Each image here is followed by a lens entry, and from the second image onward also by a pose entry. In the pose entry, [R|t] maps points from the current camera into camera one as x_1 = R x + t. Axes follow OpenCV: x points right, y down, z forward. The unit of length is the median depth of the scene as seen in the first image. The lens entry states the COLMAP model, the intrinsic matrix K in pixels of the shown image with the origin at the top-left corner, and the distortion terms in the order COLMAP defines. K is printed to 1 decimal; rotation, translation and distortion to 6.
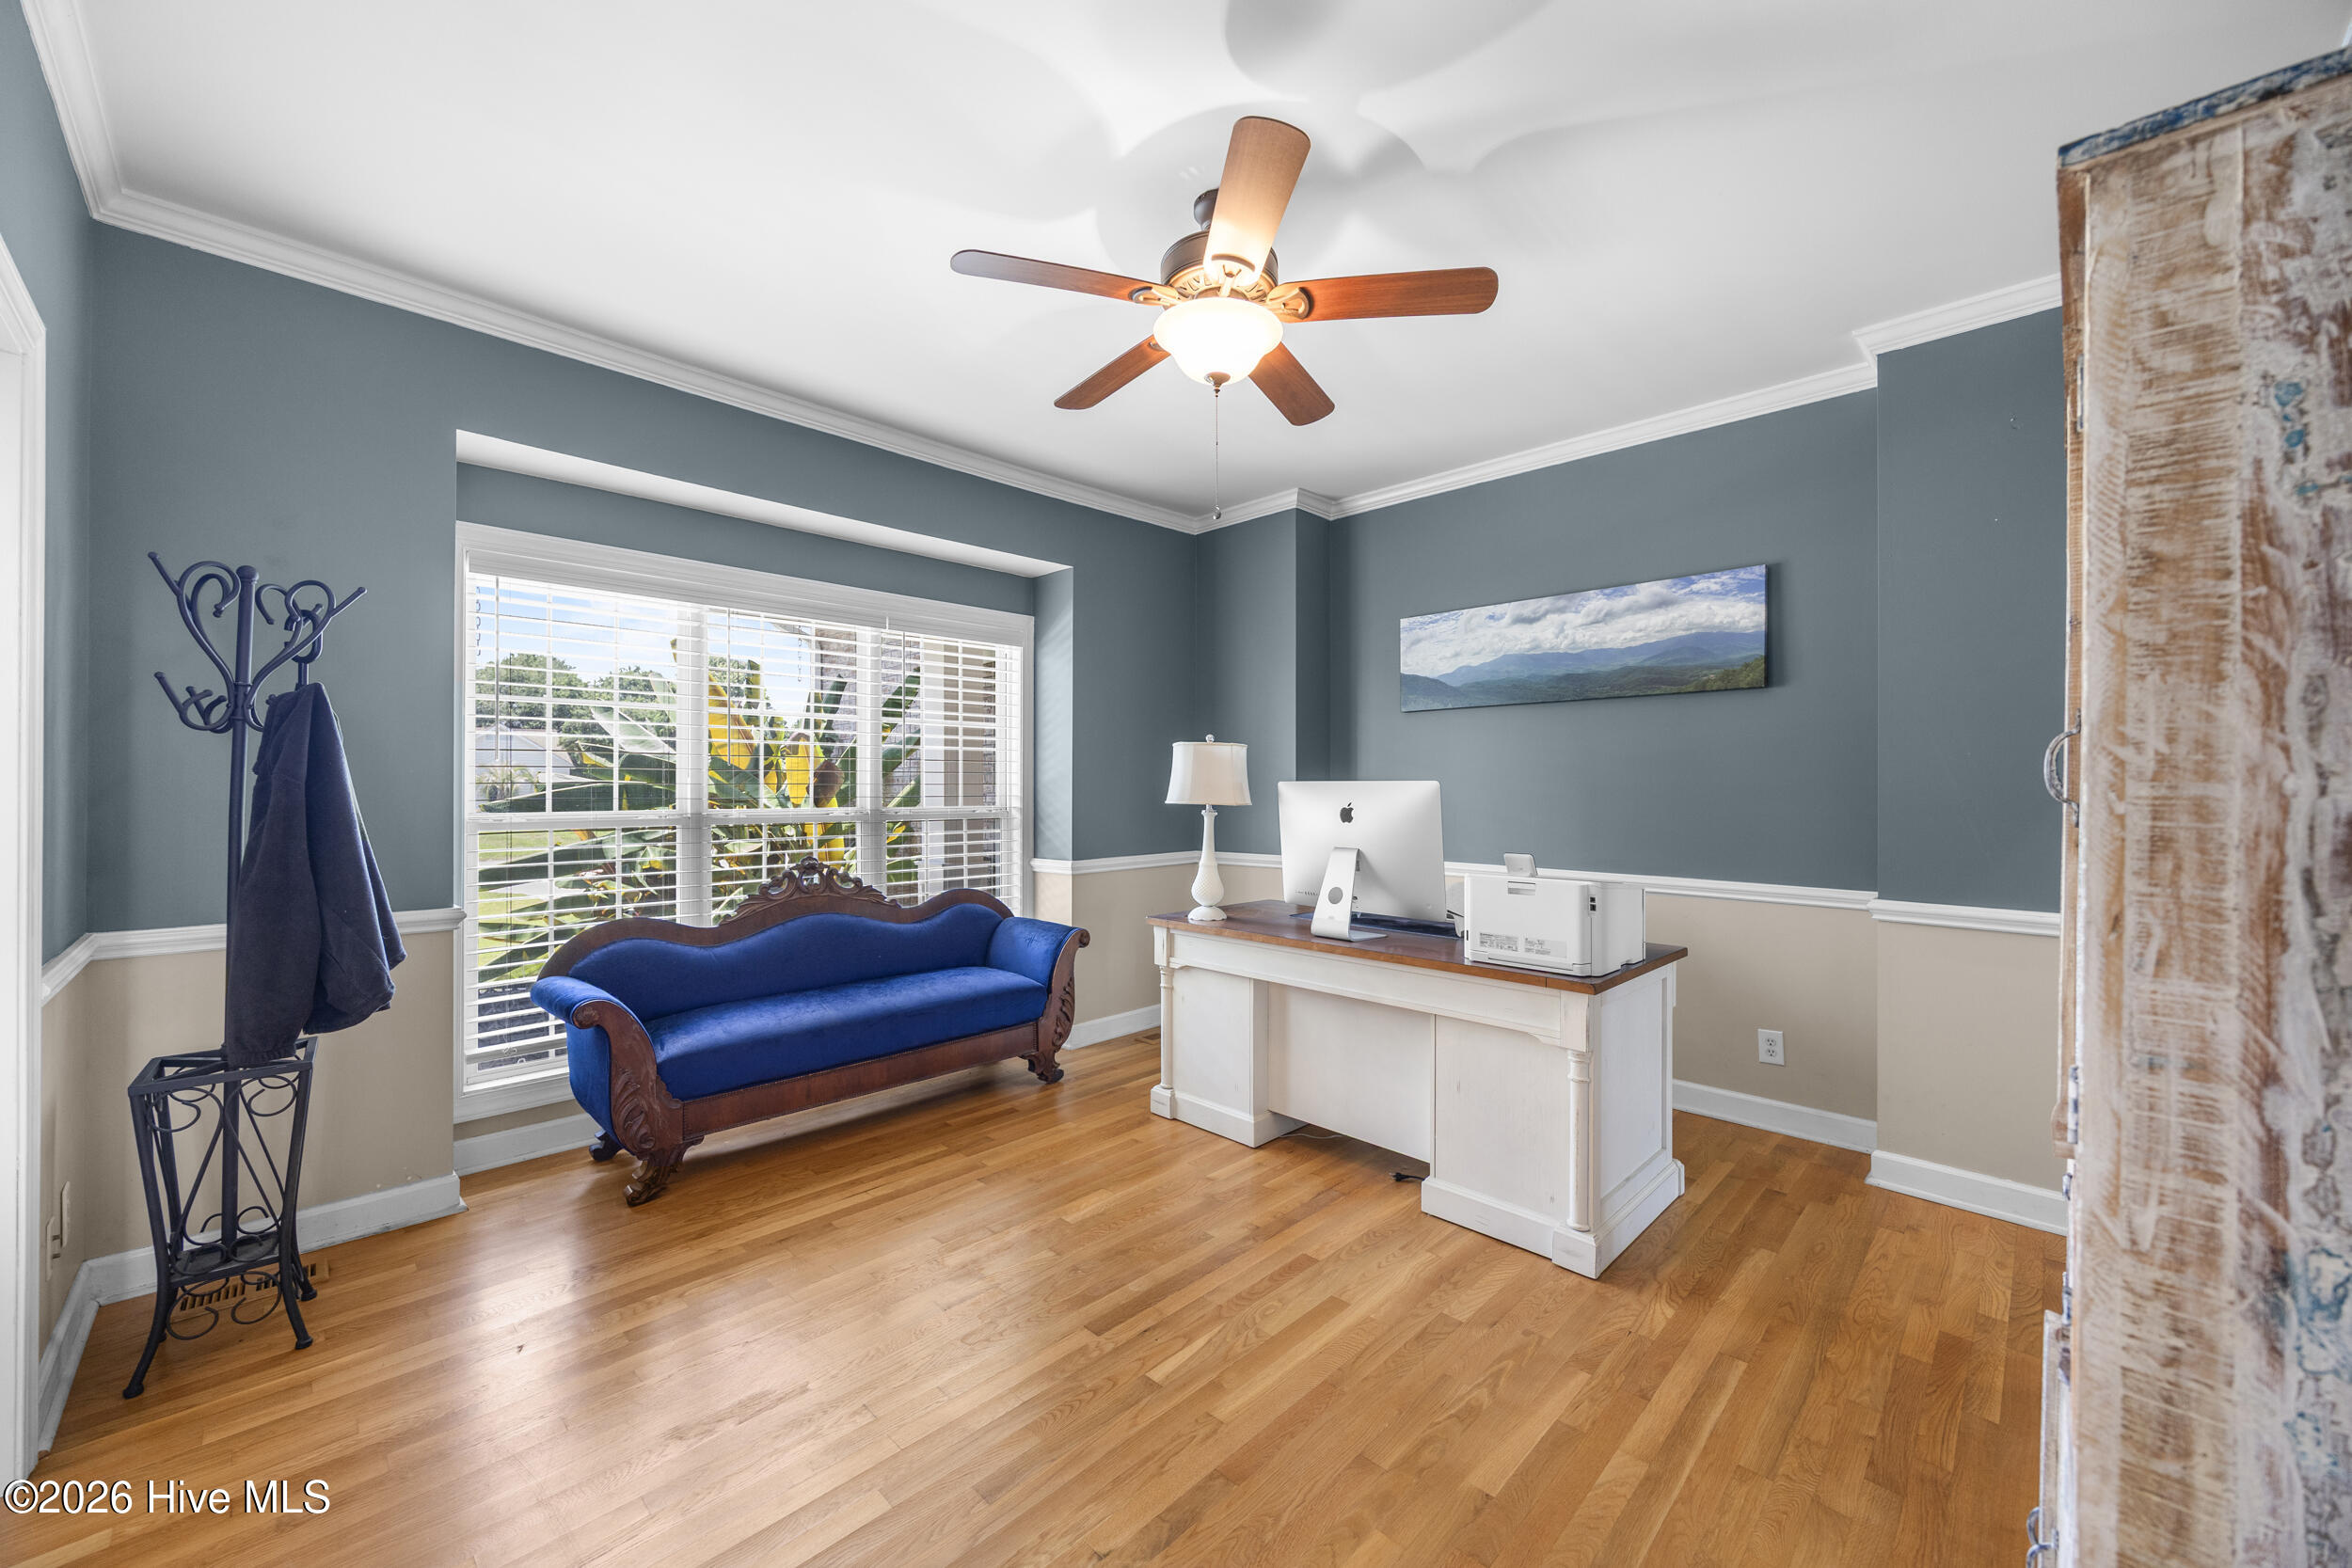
lens RADIAL K [[898.6, 0, 1171.3], [0, 898.6, 783.9], [0, 0, 1]] dist [-0.000129, -0.000264]
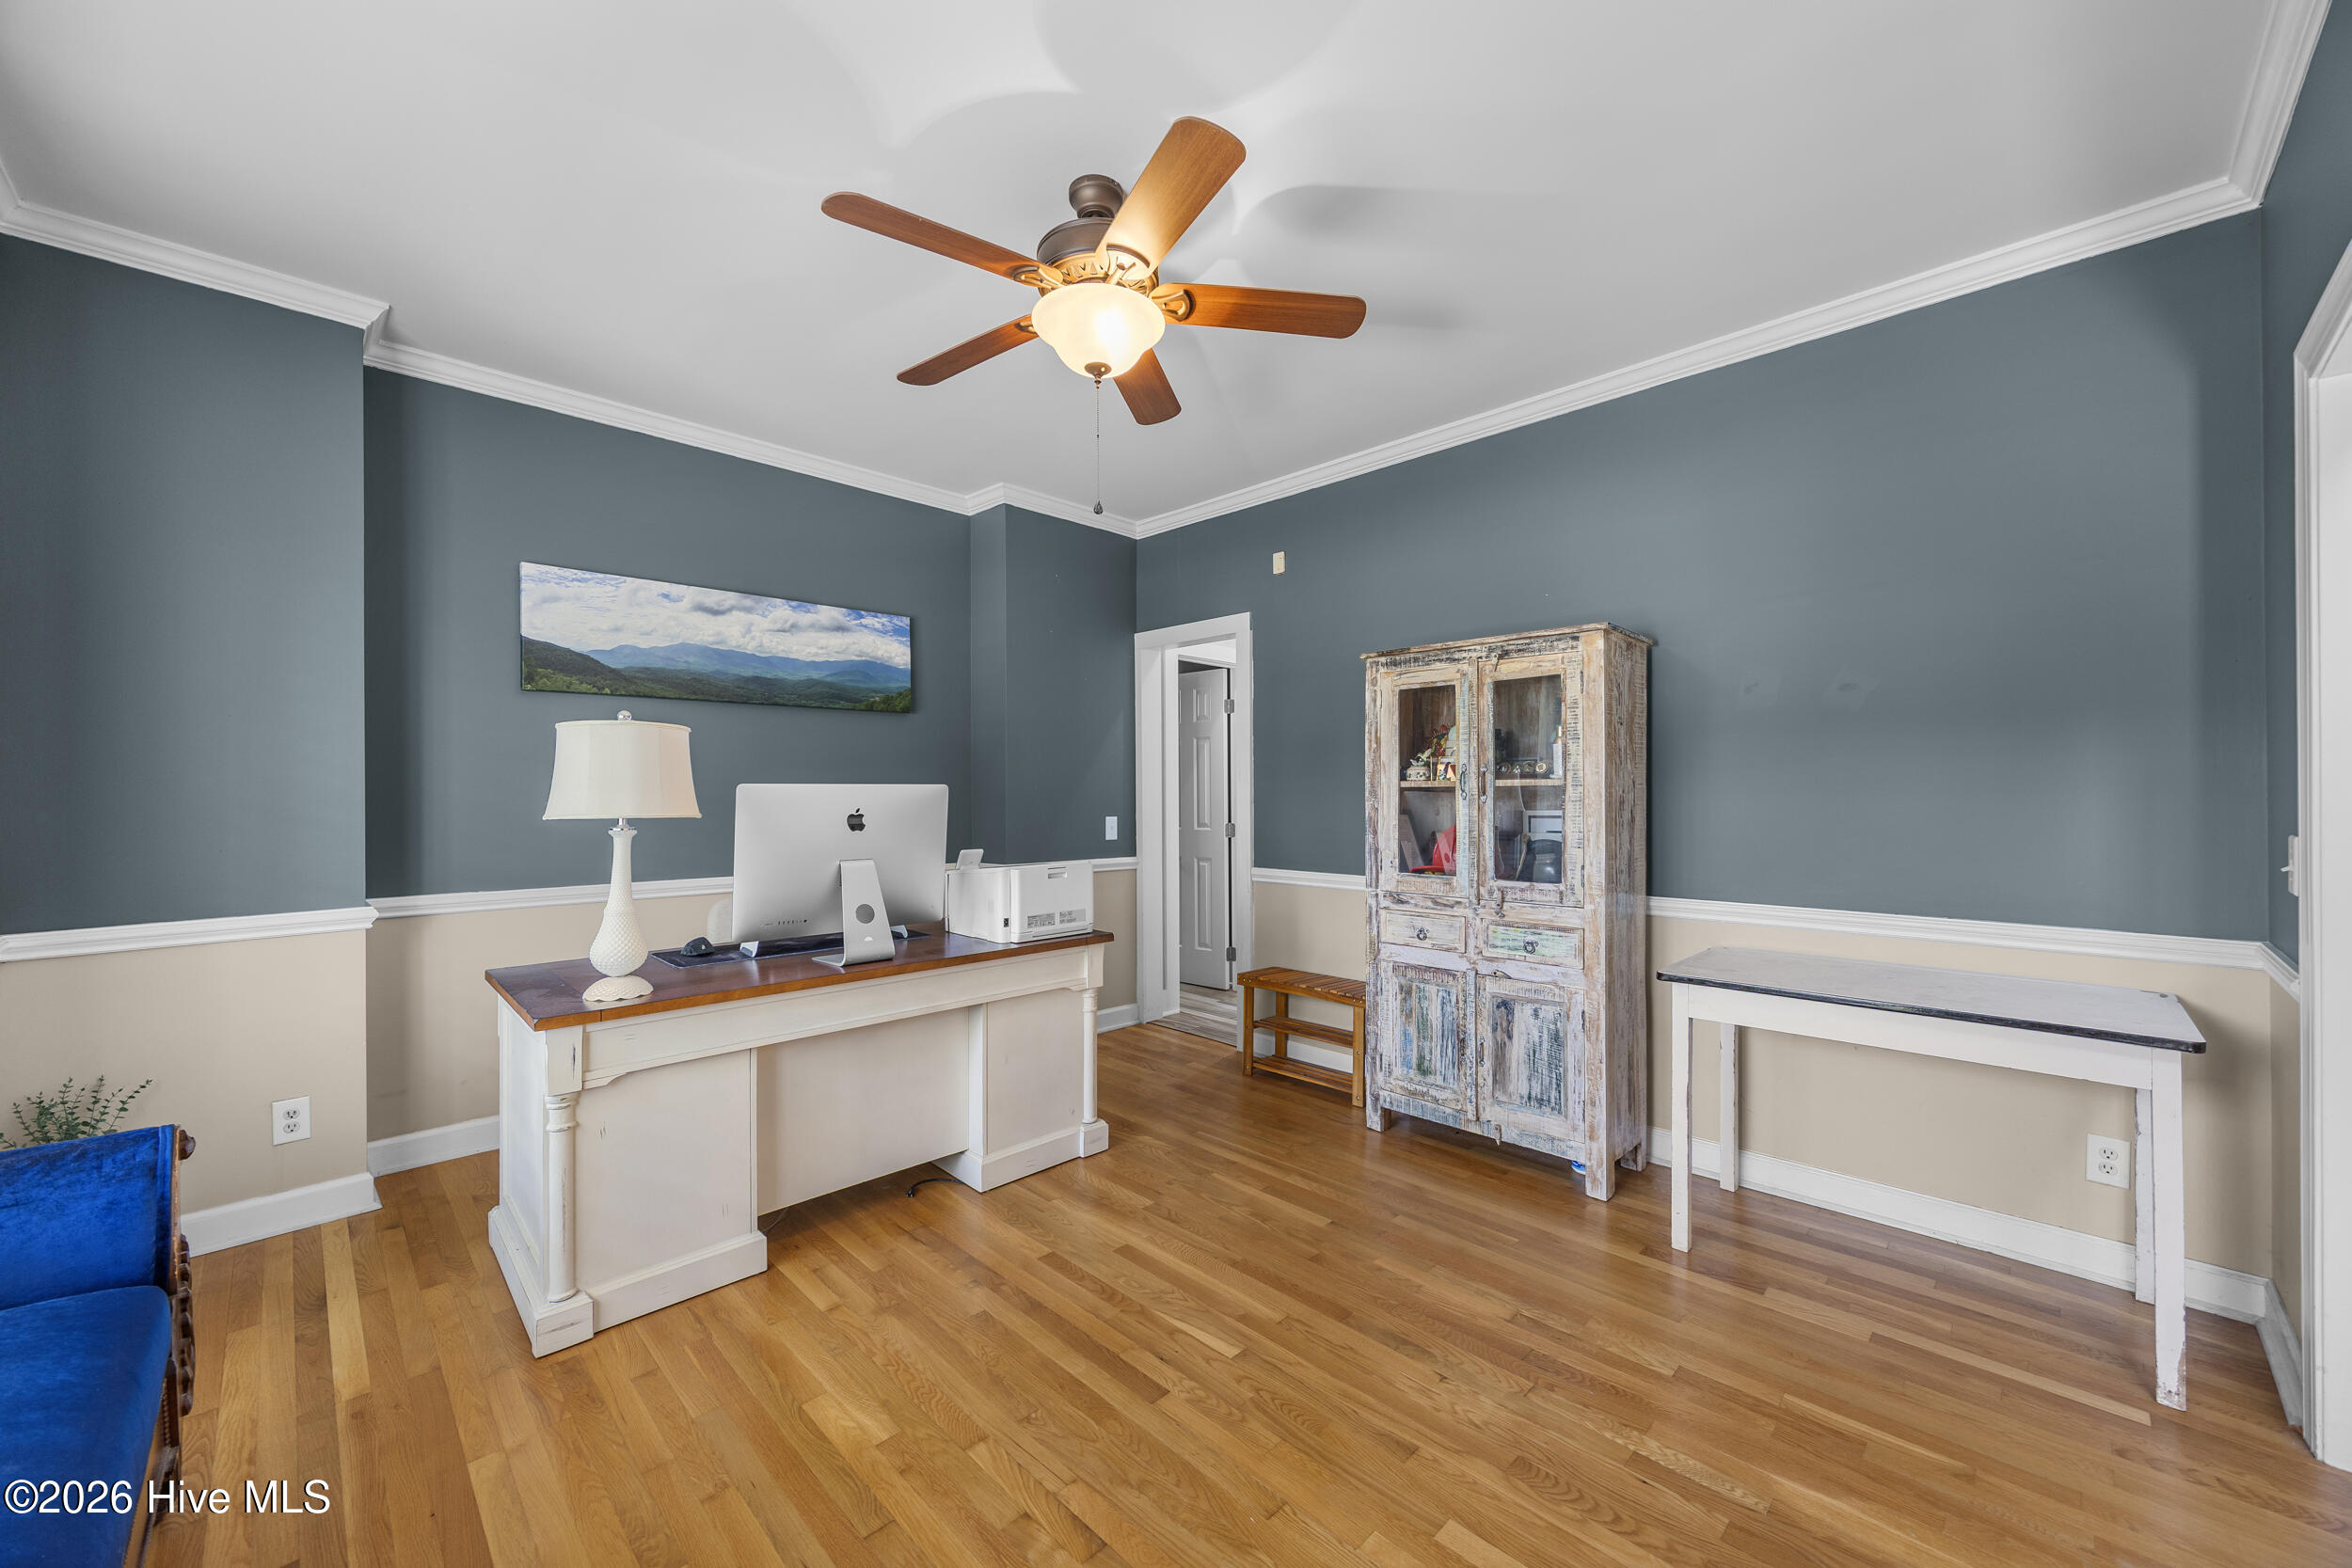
lens RADIAL K [[898.6, 0, 1171.3], [0, 898.6, 783.9], [0, 0, 1]] dist [-0.000129, -0.000264]
pose [[0.006598, 0.017527, 0.999825, -0.613185], [0.014017, 0.999747, -0.017618, 0.021309], [-0.999880, 0.014131, 0.006350, 0.620537]]
